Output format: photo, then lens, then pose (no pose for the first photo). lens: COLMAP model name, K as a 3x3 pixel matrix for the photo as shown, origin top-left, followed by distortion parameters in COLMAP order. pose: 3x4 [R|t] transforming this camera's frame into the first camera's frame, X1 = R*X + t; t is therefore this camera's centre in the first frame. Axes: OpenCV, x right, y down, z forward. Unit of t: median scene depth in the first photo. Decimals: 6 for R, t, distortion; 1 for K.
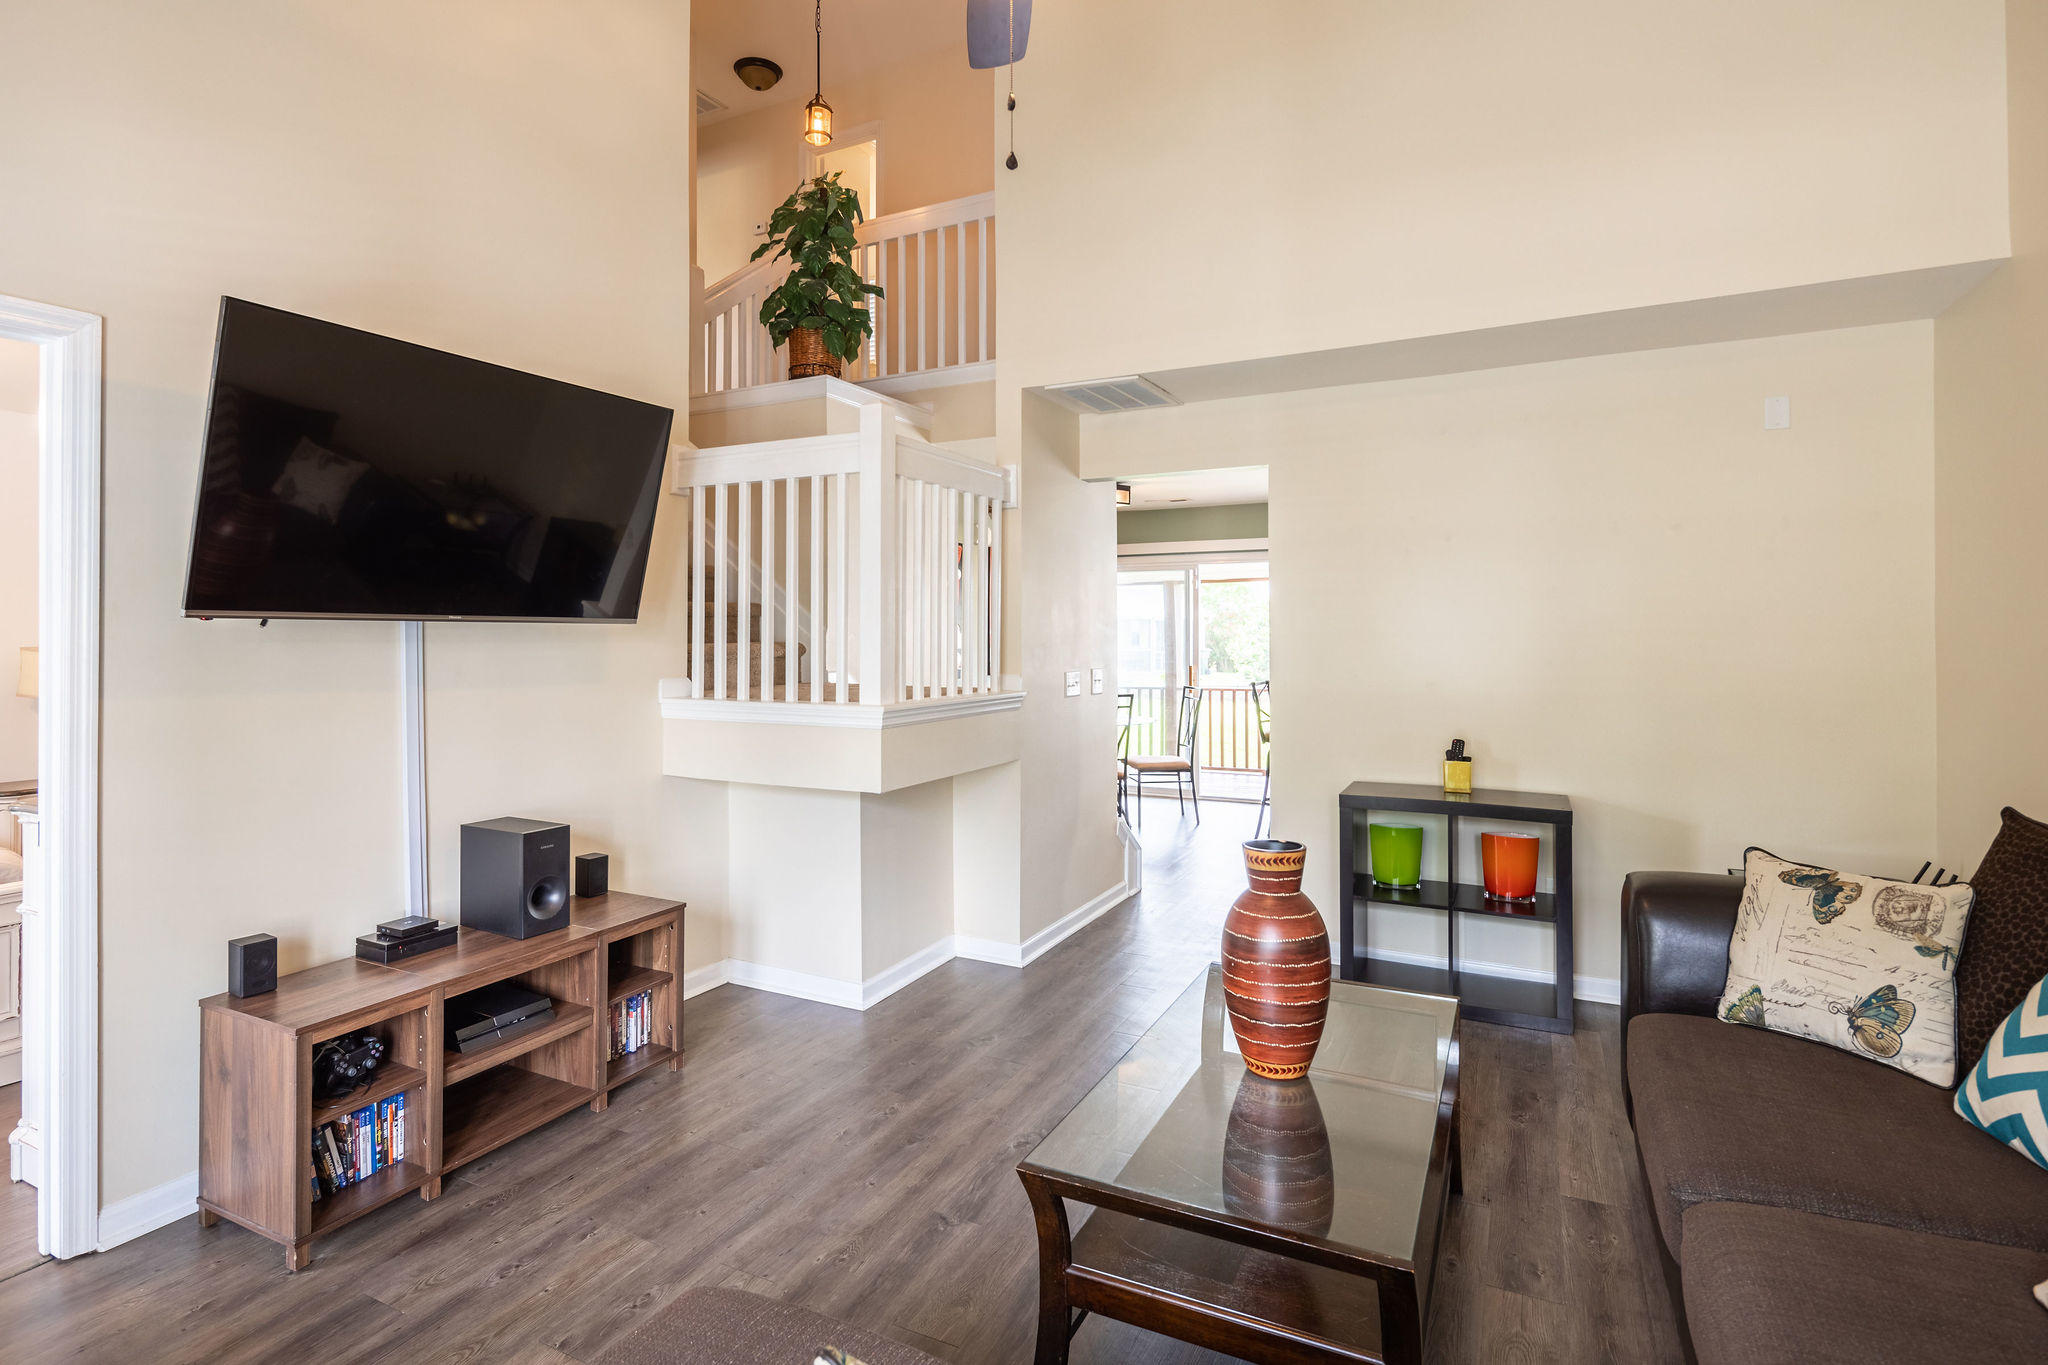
lens RADIAL K [[1023.9, 0, 1000.7], [0, 1023.9, 637.0], [0, 0, 1]] dist [0.005882, -0.001453]
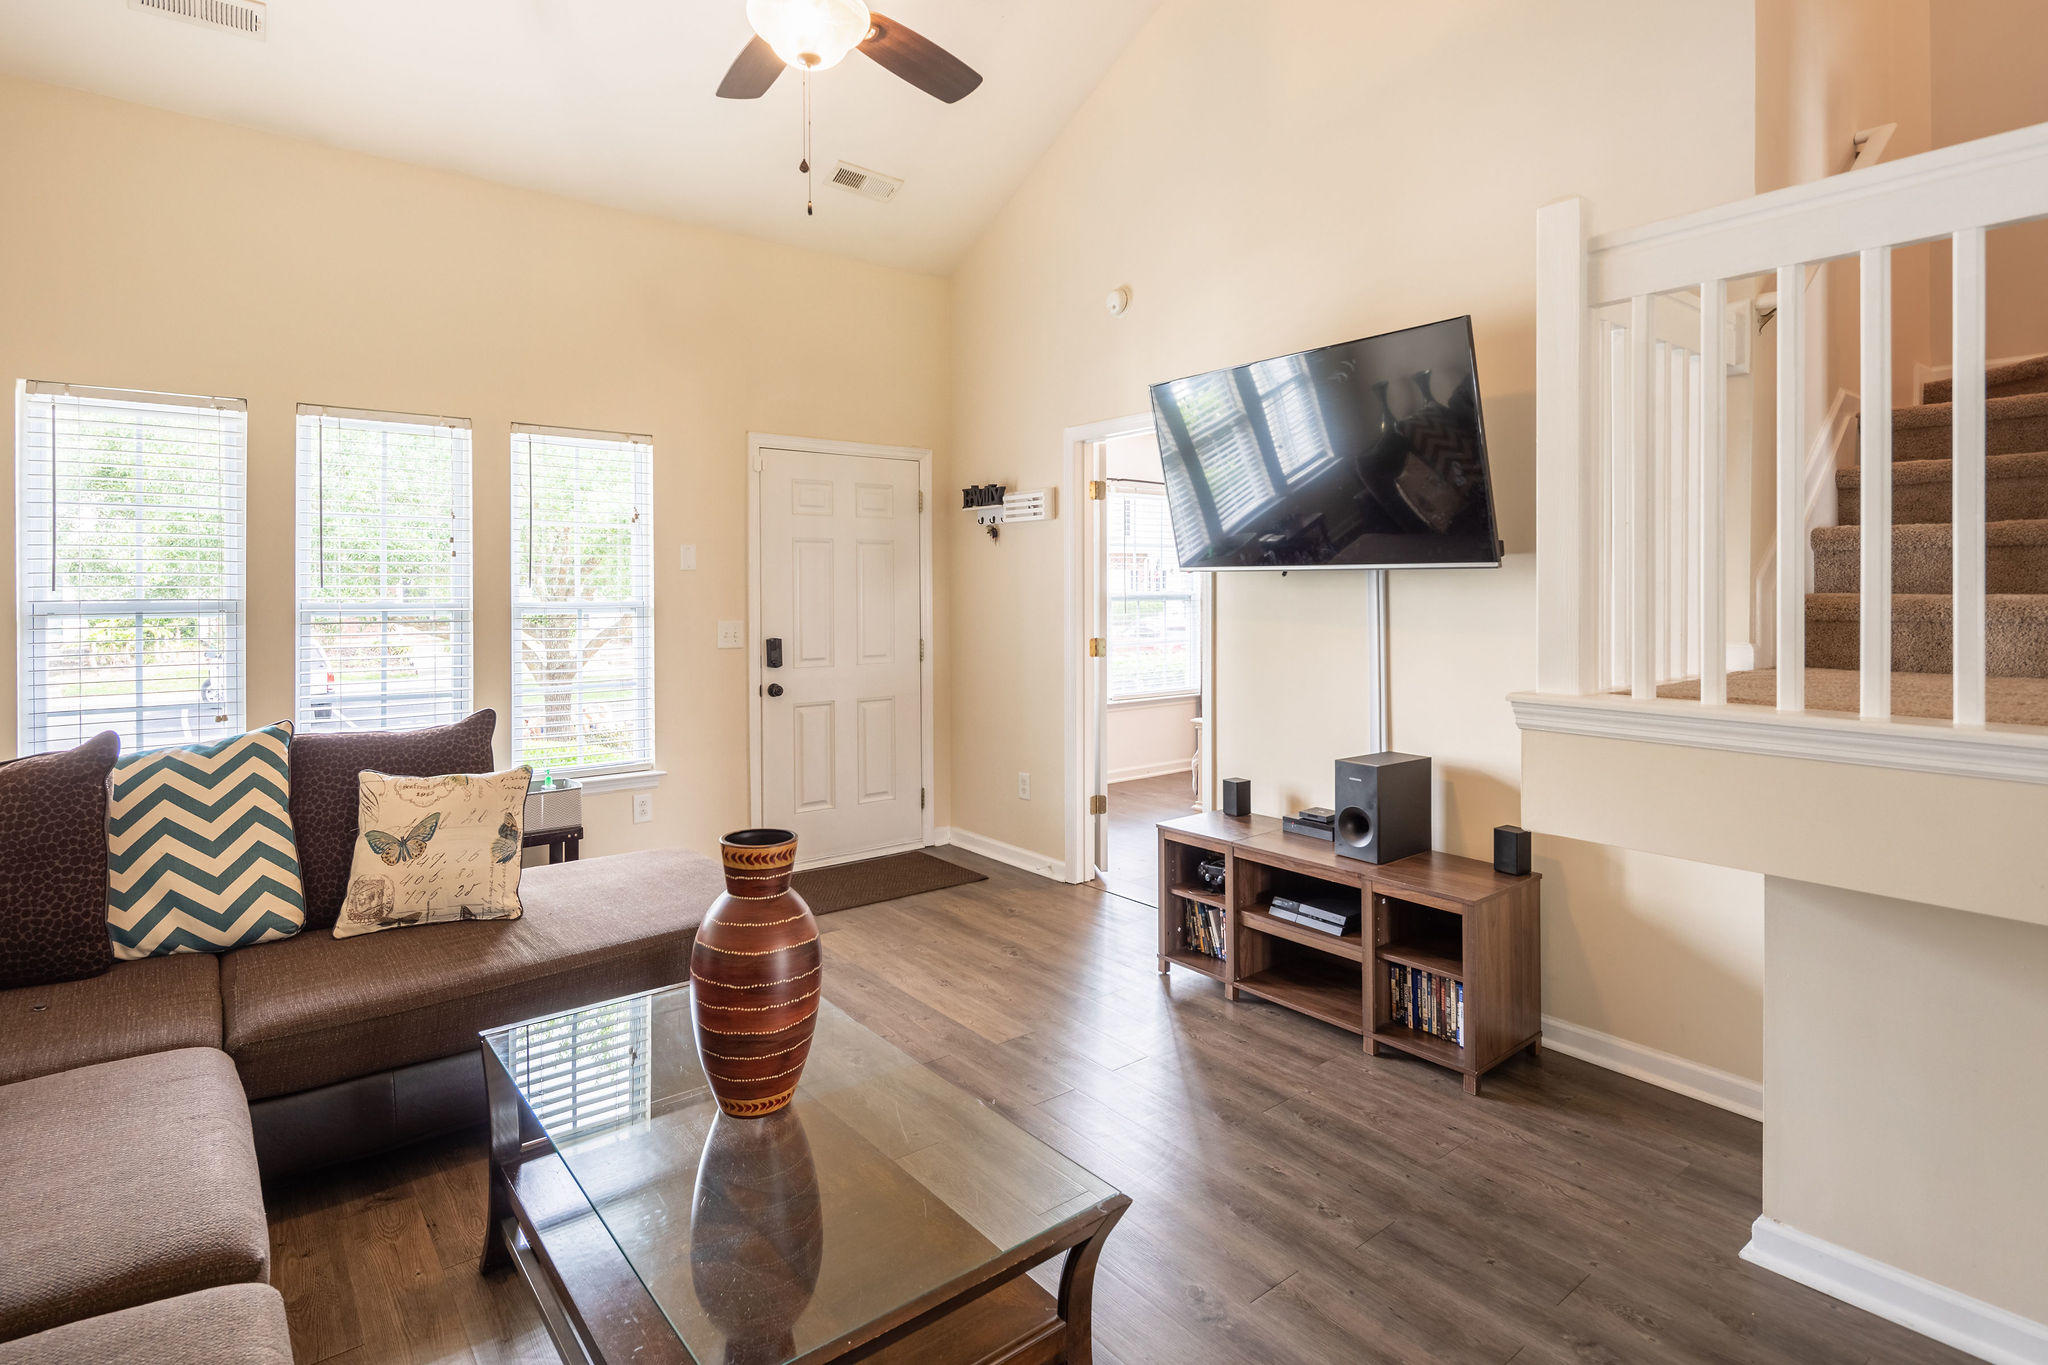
lens RADIAL K [[1023.9, 0, 1008.2], [0, 1023.9, 589.4], [0, 0, 1]] dist [0.005882, -0.001453]
pose [[-0.412156, 0.004675, -0.911101, 0.649990], [-0.000989, 0.999984, 0.005579, -0.000728], [0.911113, 0.003201, -0.412145, 1.051383]]
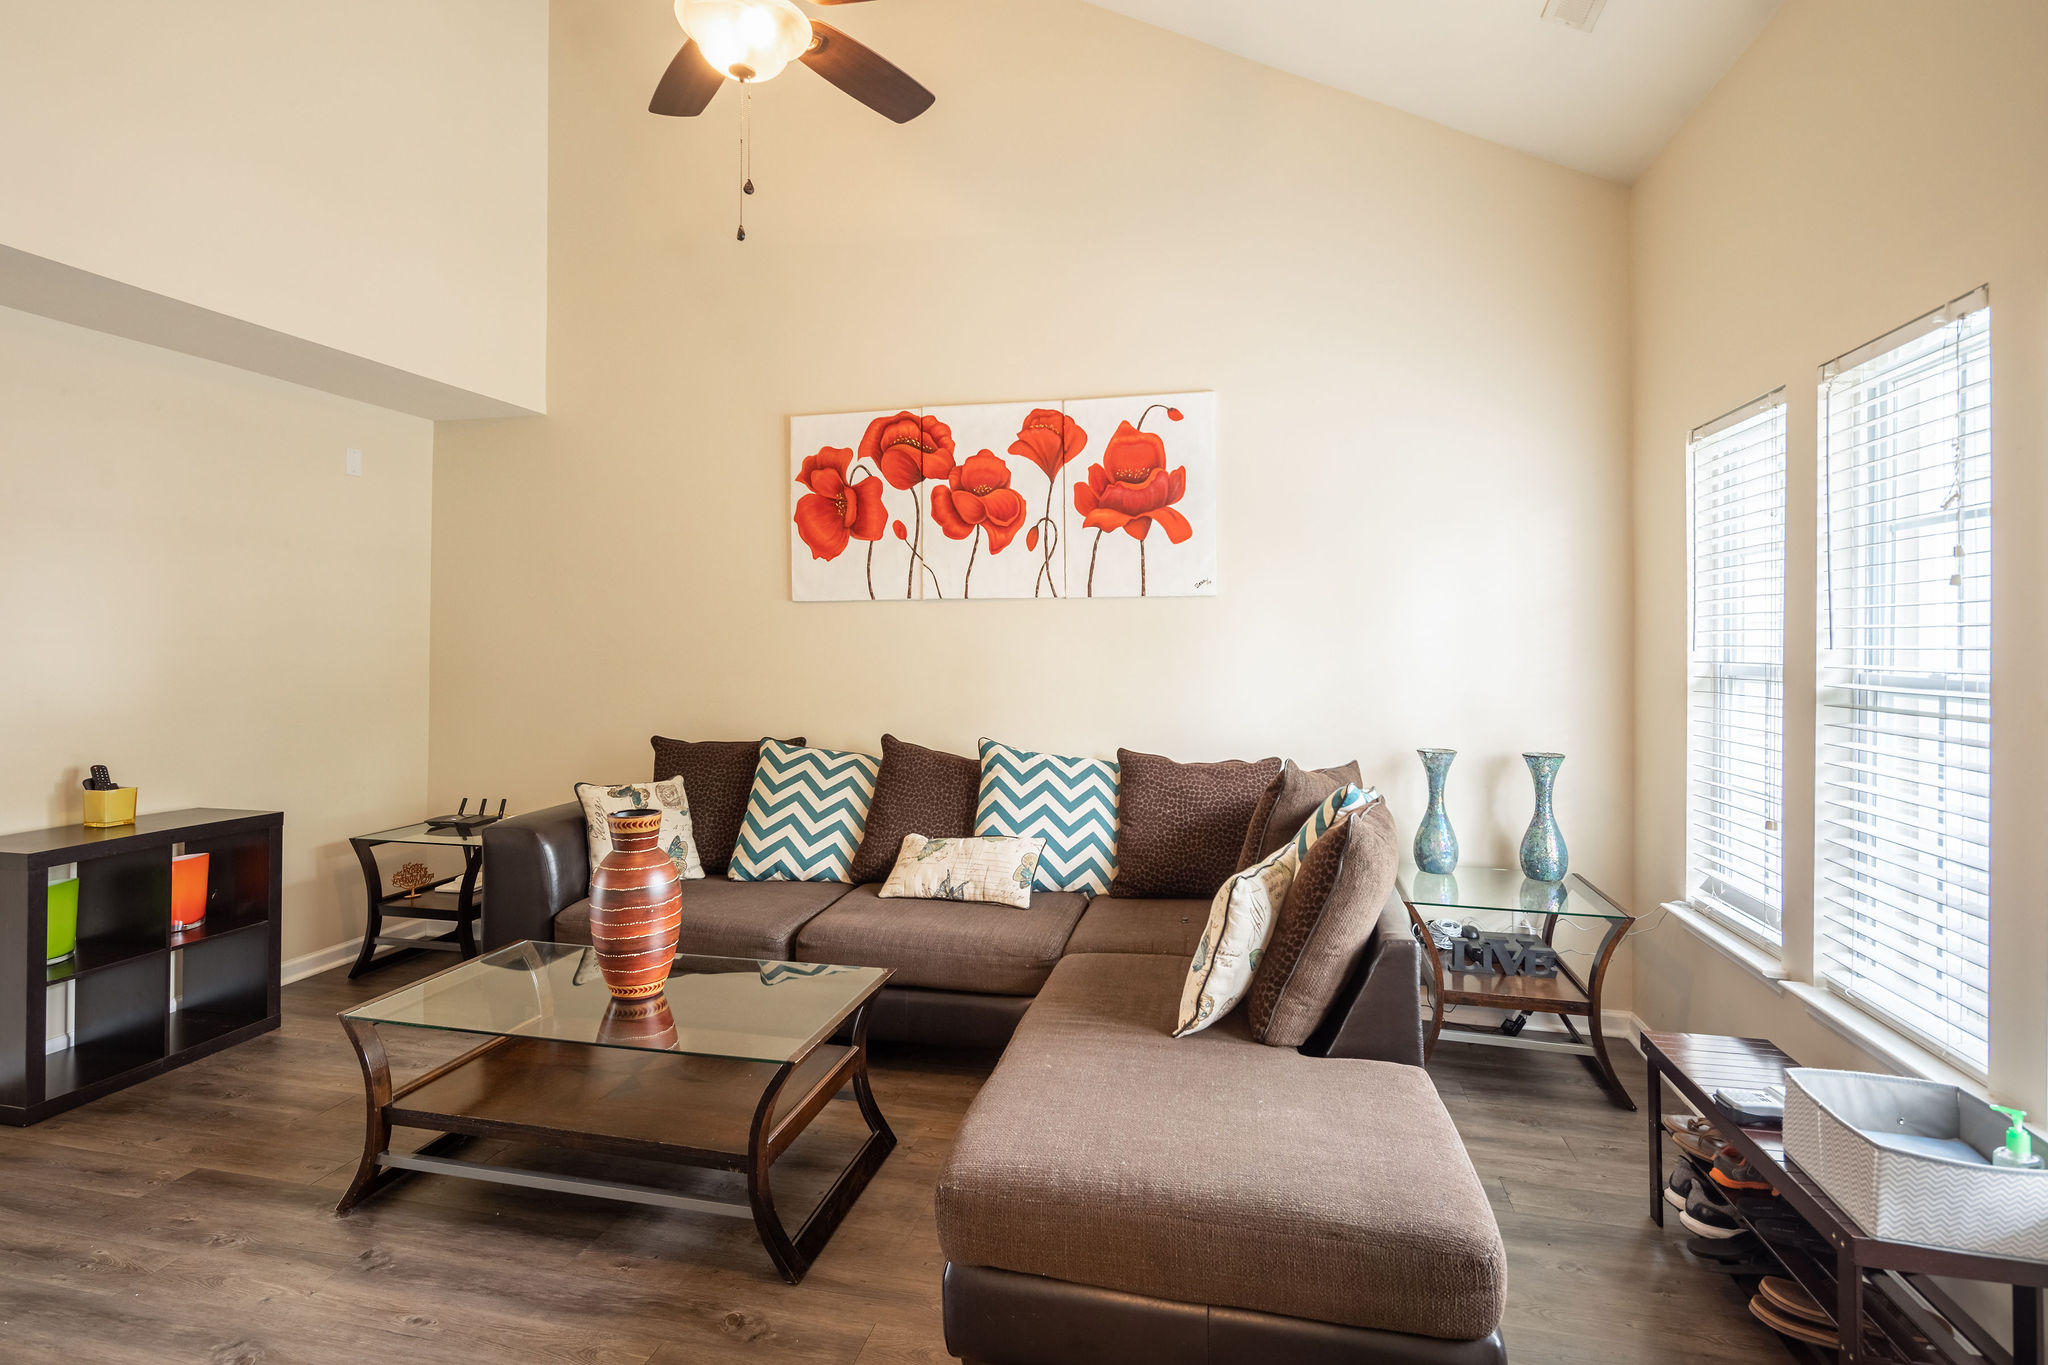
lens RADIAL K [[1023.9, 0, 1044.3], [0, 1023.9, 631.5], [0, 0, 1]] dist [0.005882, -0.001453]
pose [[-0.237876, 0.010852, 0.971235, -0.740458], [0.001988, 0.999941, -0.010686, -0.001273], [-0.971294, -0.000611, -0.237883, 0.561109]]
